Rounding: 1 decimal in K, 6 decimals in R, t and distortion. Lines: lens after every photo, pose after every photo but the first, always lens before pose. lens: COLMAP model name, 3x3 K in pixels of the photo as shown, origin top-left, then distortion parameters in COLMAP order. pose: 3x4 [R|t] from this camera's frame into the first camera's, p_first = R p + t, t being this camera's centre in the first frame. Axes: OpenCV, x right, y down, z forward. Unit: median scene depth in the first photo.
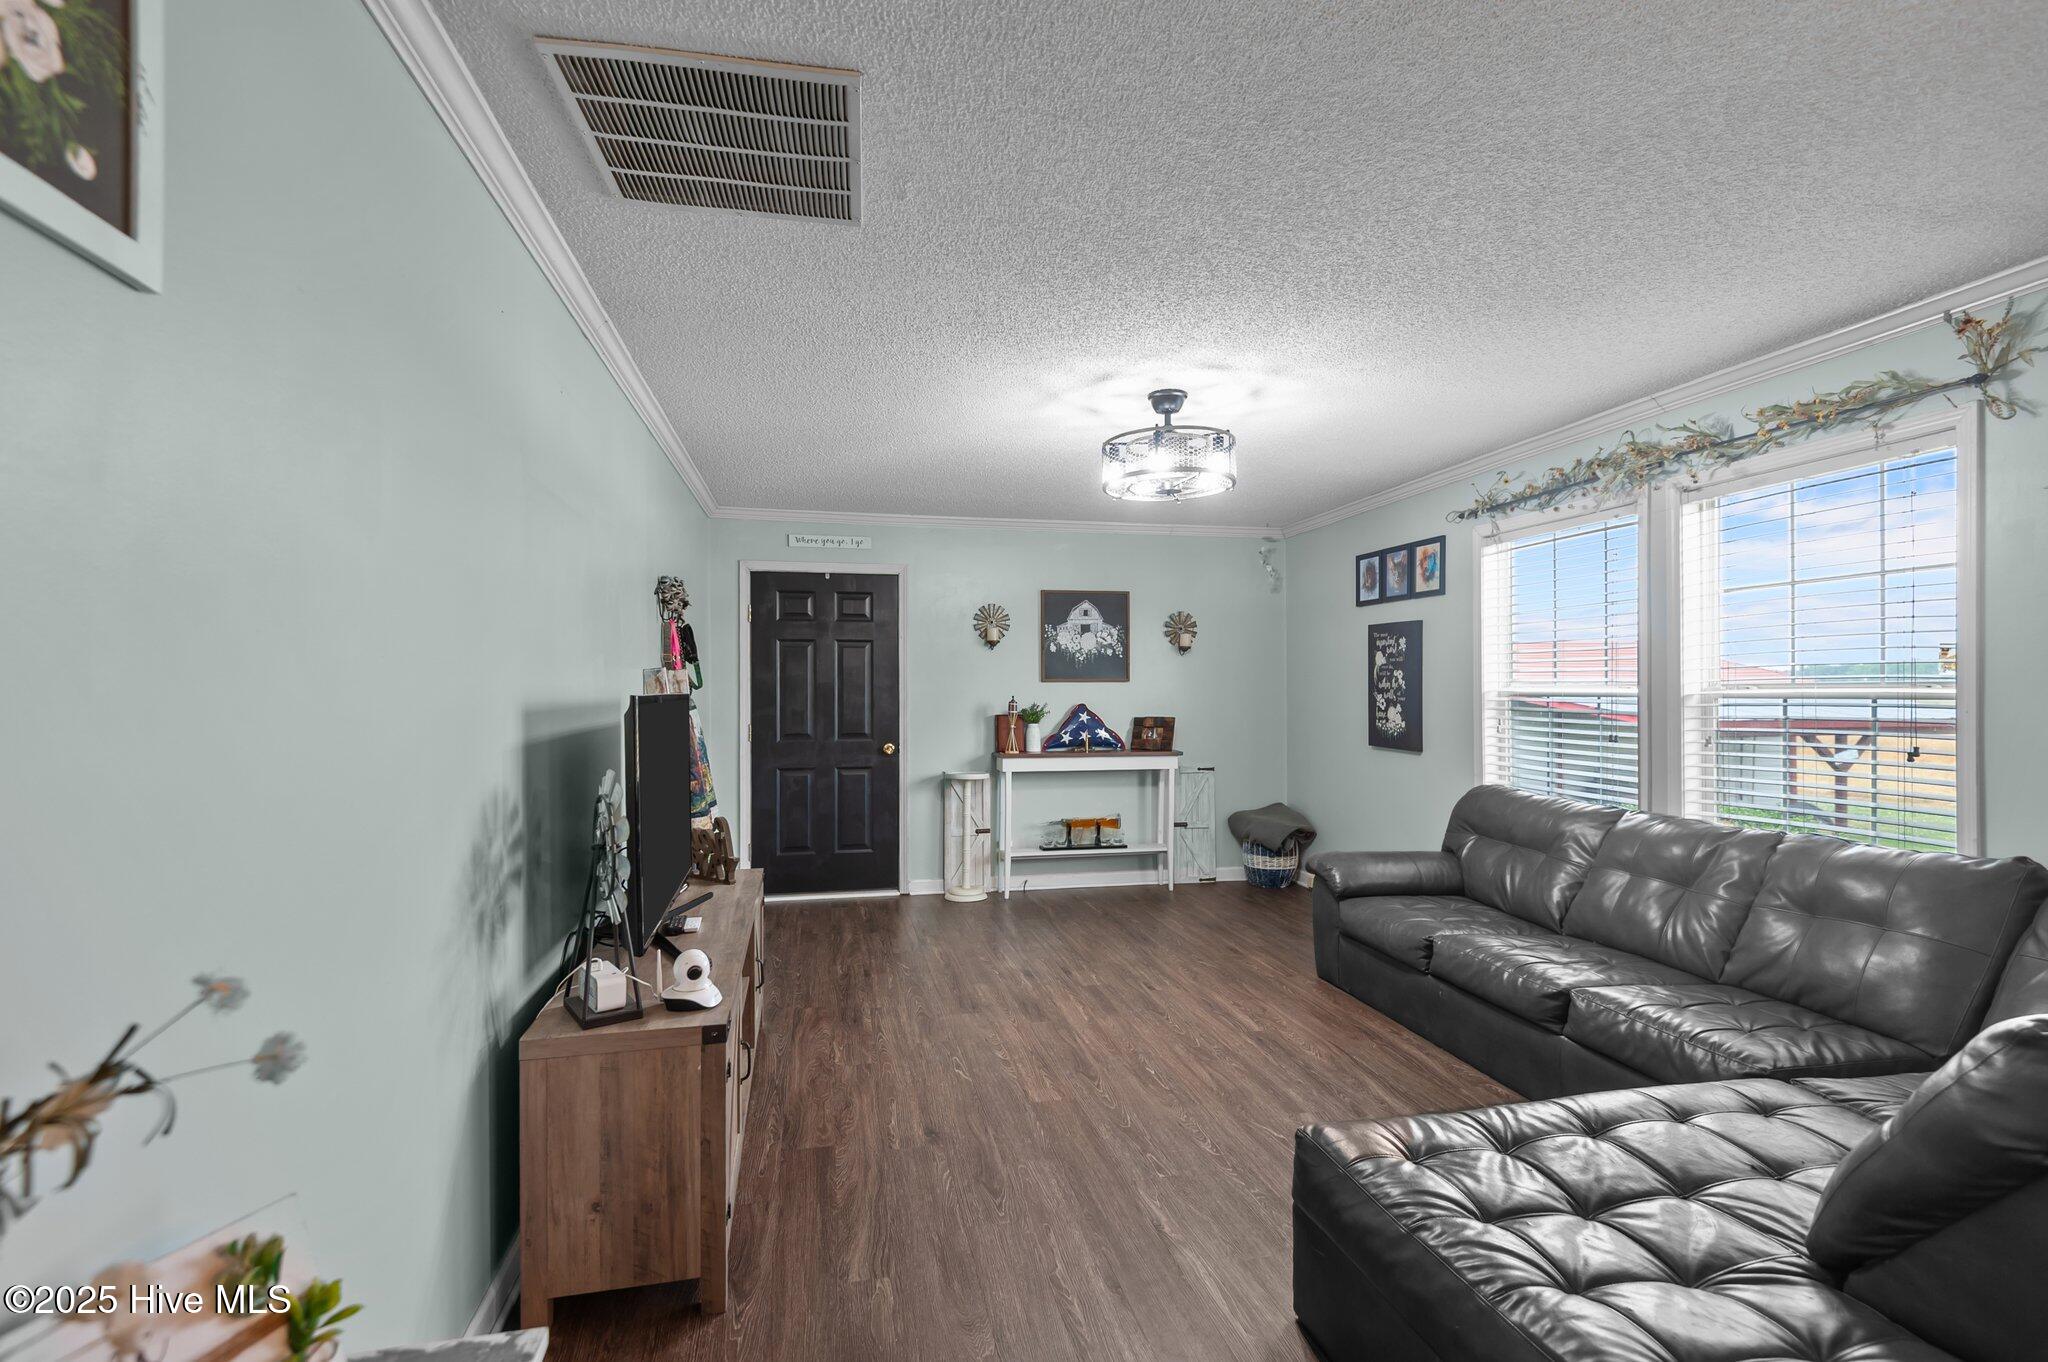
lens RADIAL K [[941.2, 0, 1019.2], [0, 941.2, 688.6], [0, 0, 1]] dist [0.002617, -0.000331]
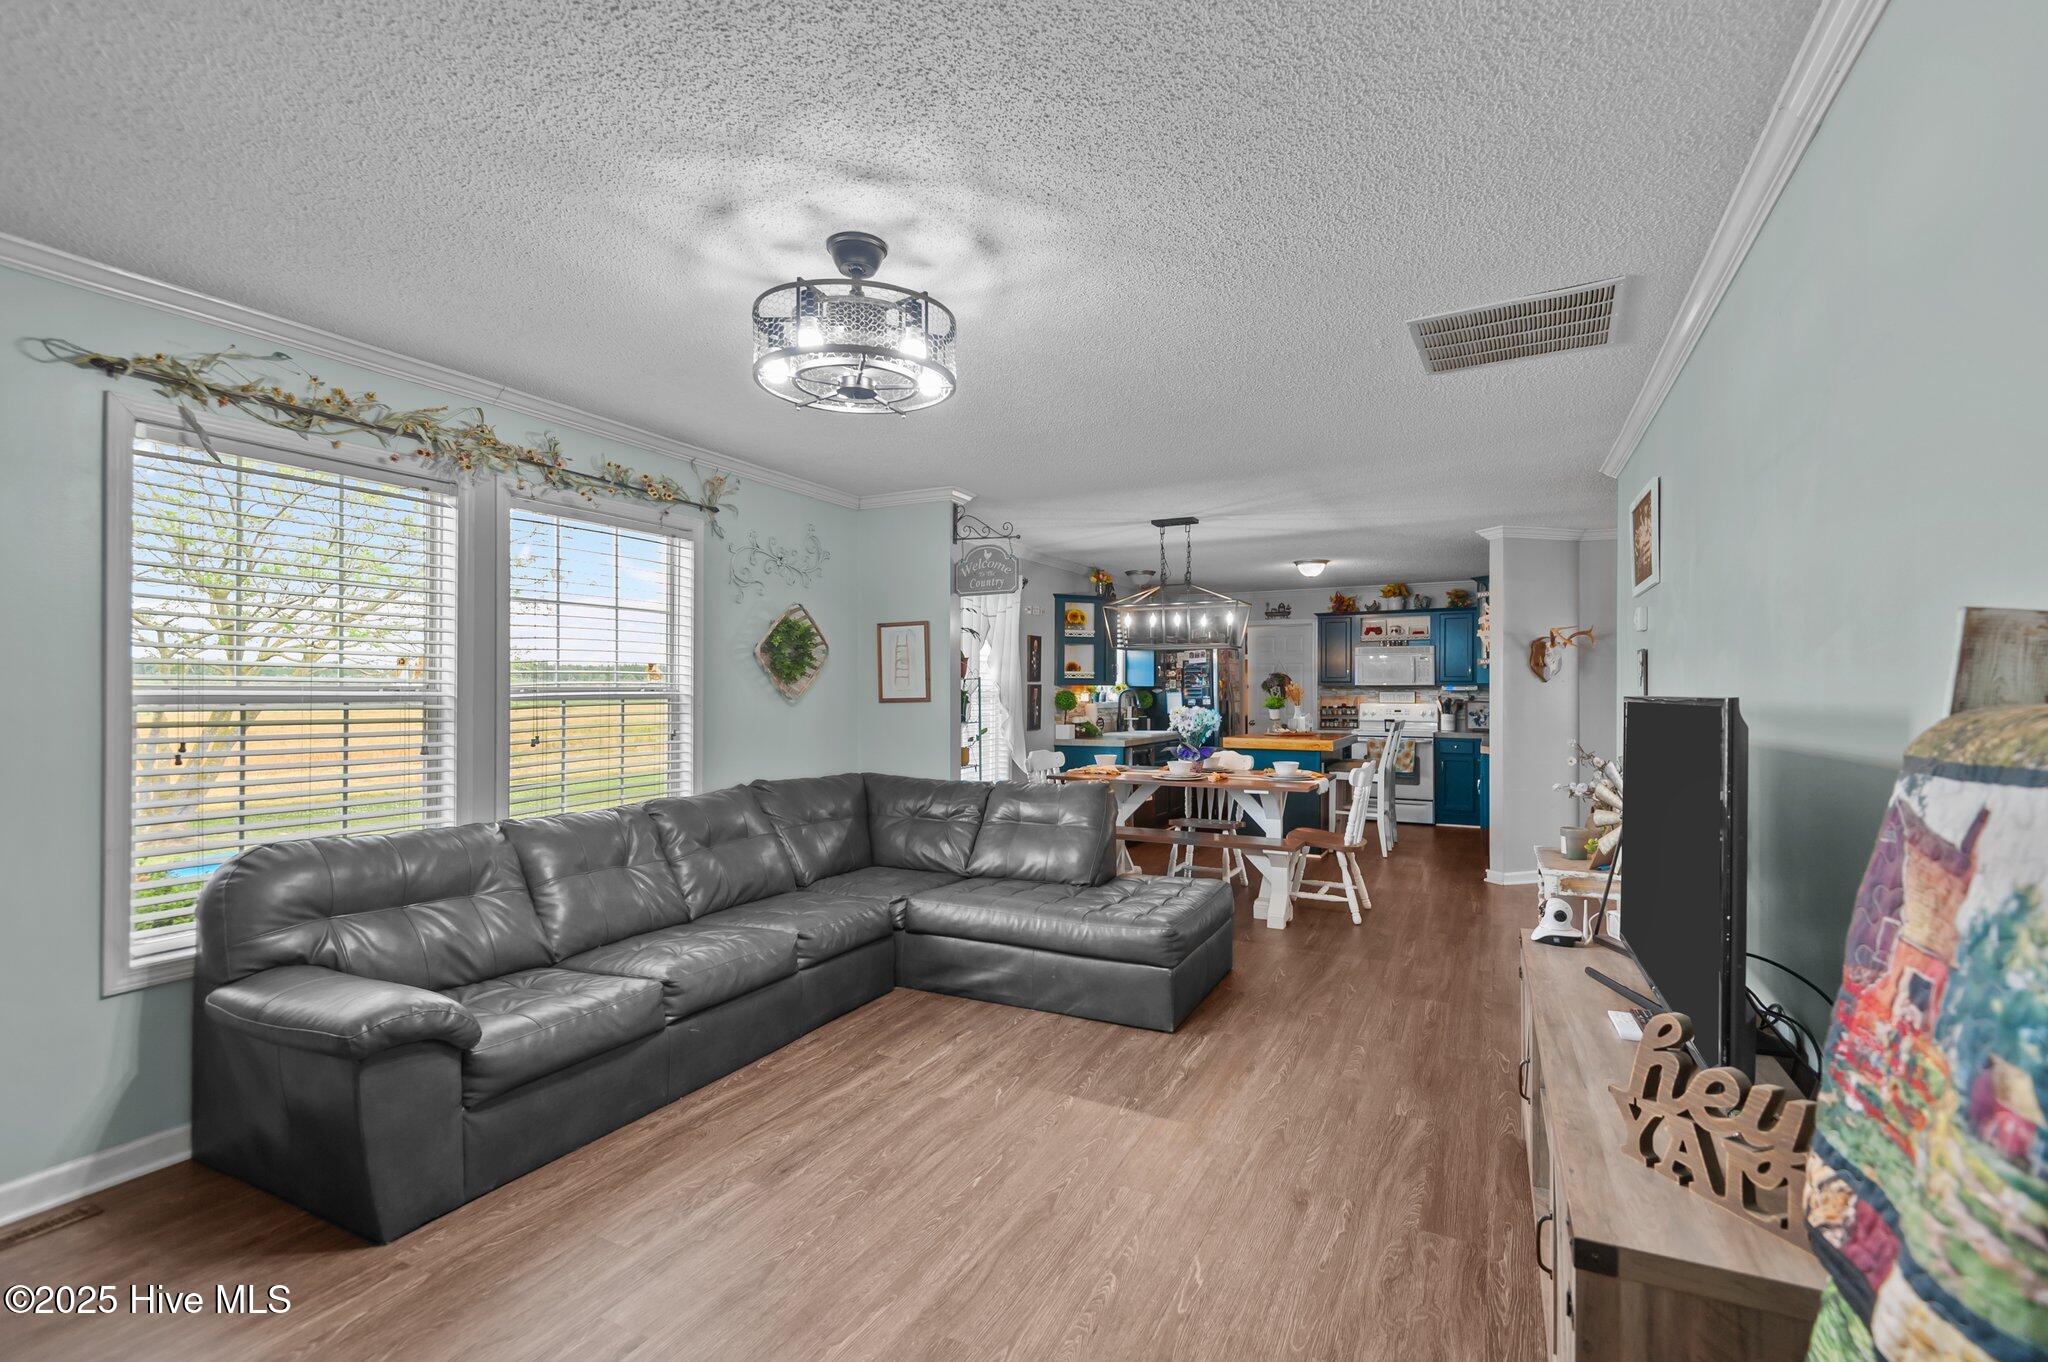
lens RADIAL K [[941.2, 0, 1018.6], [0, 941.2, 683.8], [0, 0, 1]] dist [0.002617, -0.000331]
pose [[-0.779889, 0.006059, 0.625888, -0.369274], [0.000857, 0.999963, -0.008612, 0.001167], [-0.625917, -0.006180, -0.779865, 1.555408]]
